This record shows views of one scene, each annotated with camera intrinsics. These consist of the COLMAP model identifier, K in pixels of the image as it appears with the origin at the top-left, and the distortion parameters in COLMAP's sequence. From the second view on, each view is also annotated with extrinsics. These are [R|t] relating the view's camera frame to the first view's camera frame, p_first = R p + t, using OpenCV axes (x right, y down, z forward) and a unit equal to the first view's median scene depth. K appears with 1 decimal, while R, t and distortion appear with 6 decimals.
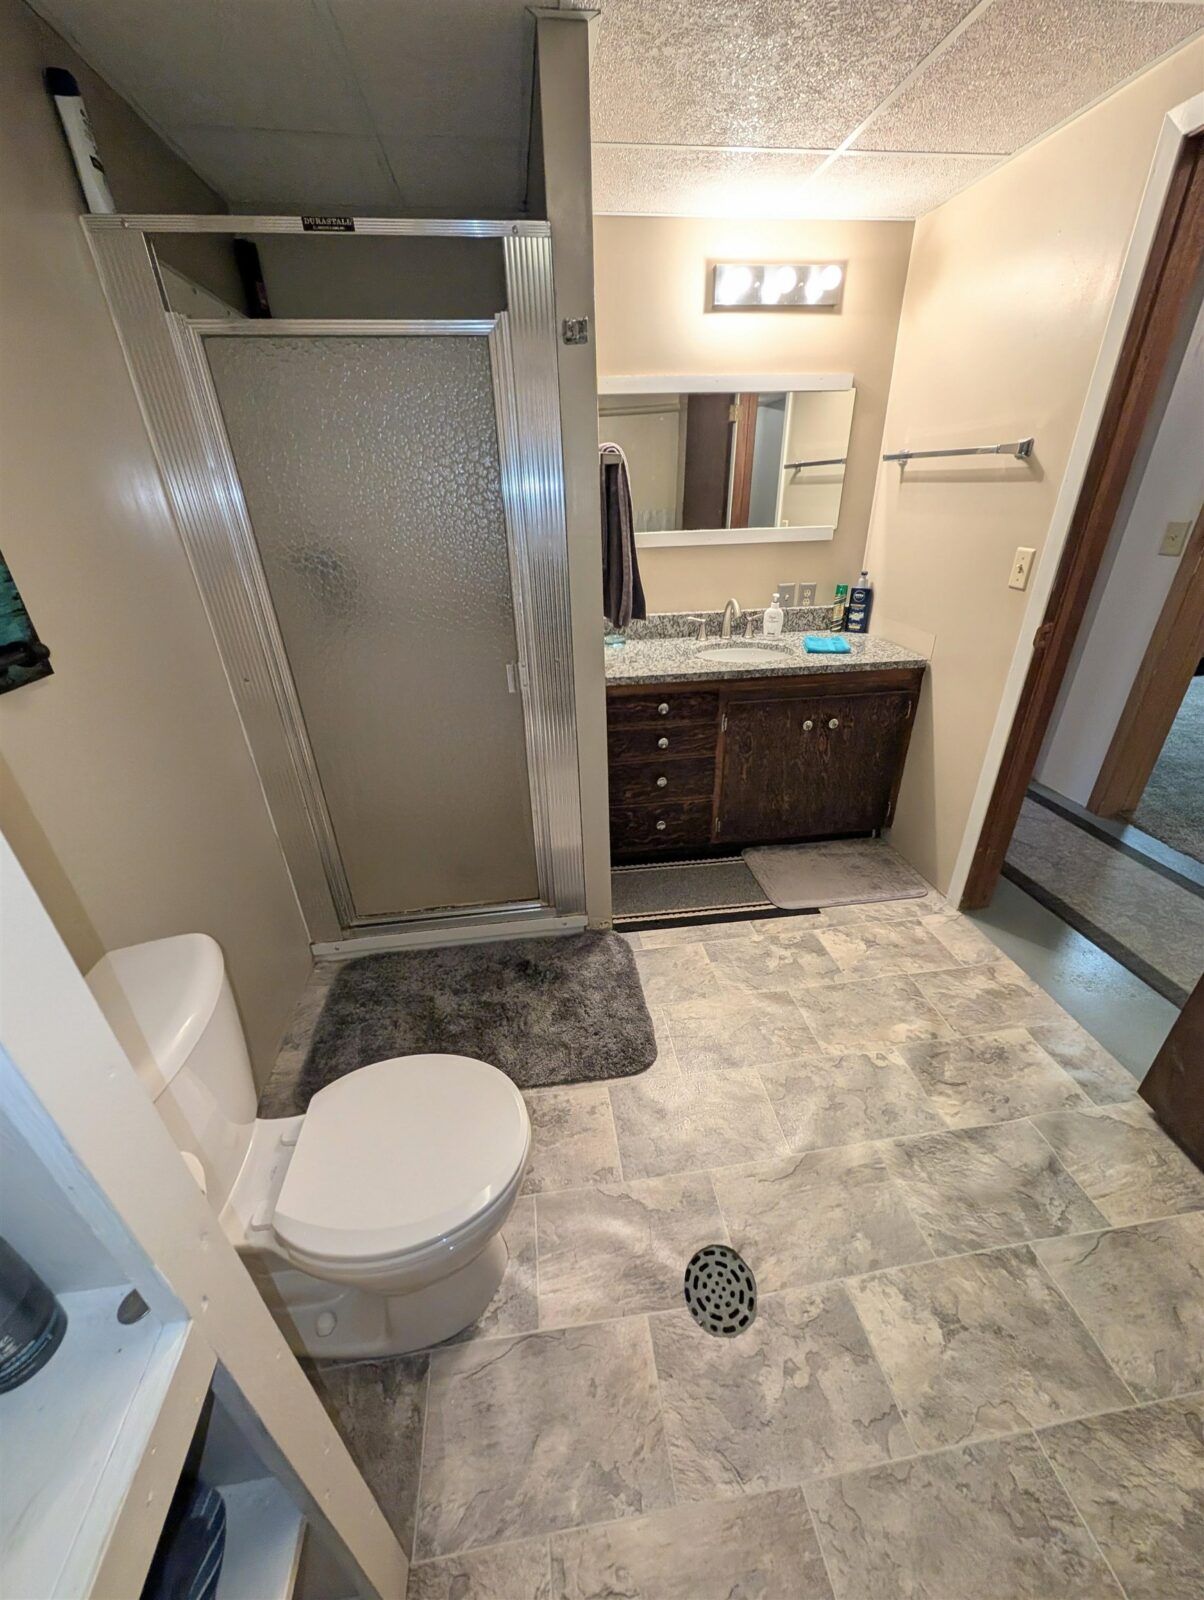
lens RADIAL K [[607.4, 0, 602.0], [0, 607.4, 793.5], [0, 0, 1]] dist [0.002090, 0.000301]
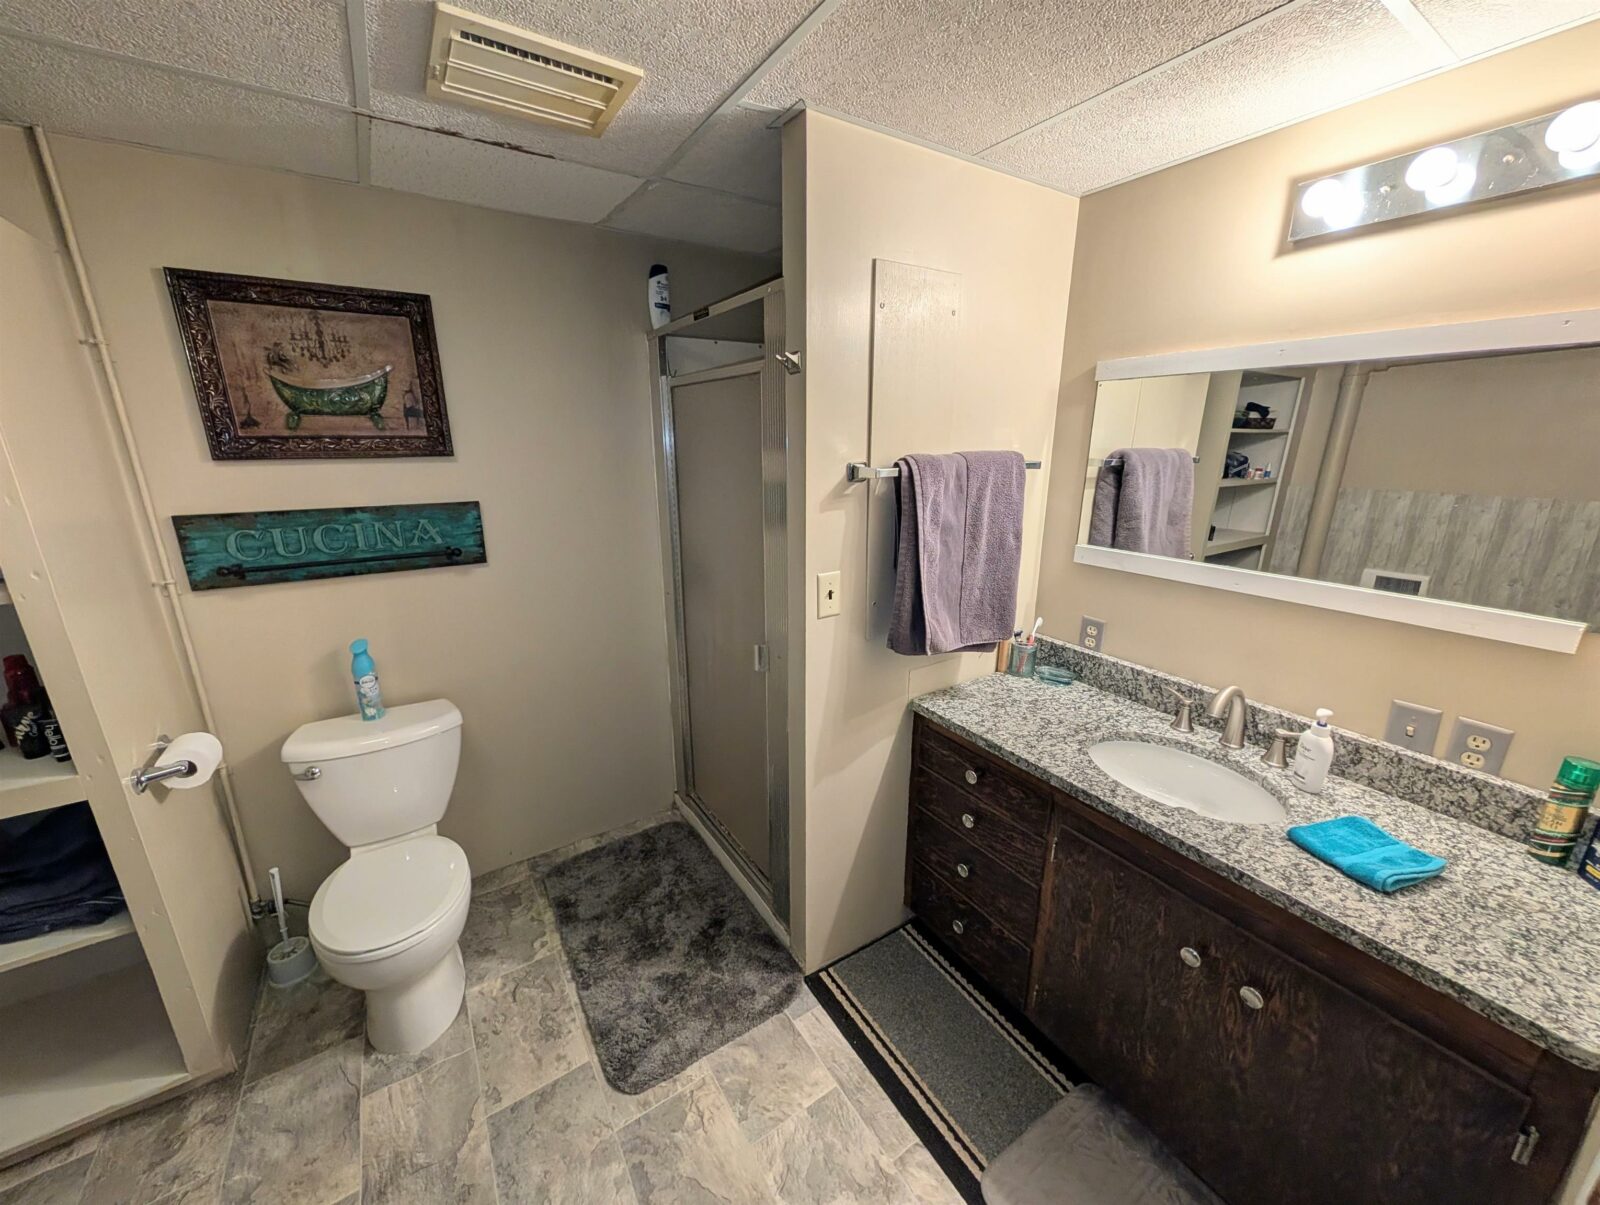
lens RADIAL K [[607.4, 0, 792.5], [0, 607.4, 603.0], [0, 0, 1]] dist [0.002090, 0.000301]
pose [[0.418842, 0.267444, -0.867782, 0.589729], [-0.417018, 0.905561, 0.077810, -0.295629], [0.806639, 0.329290, 0.490816, 0.392828]]
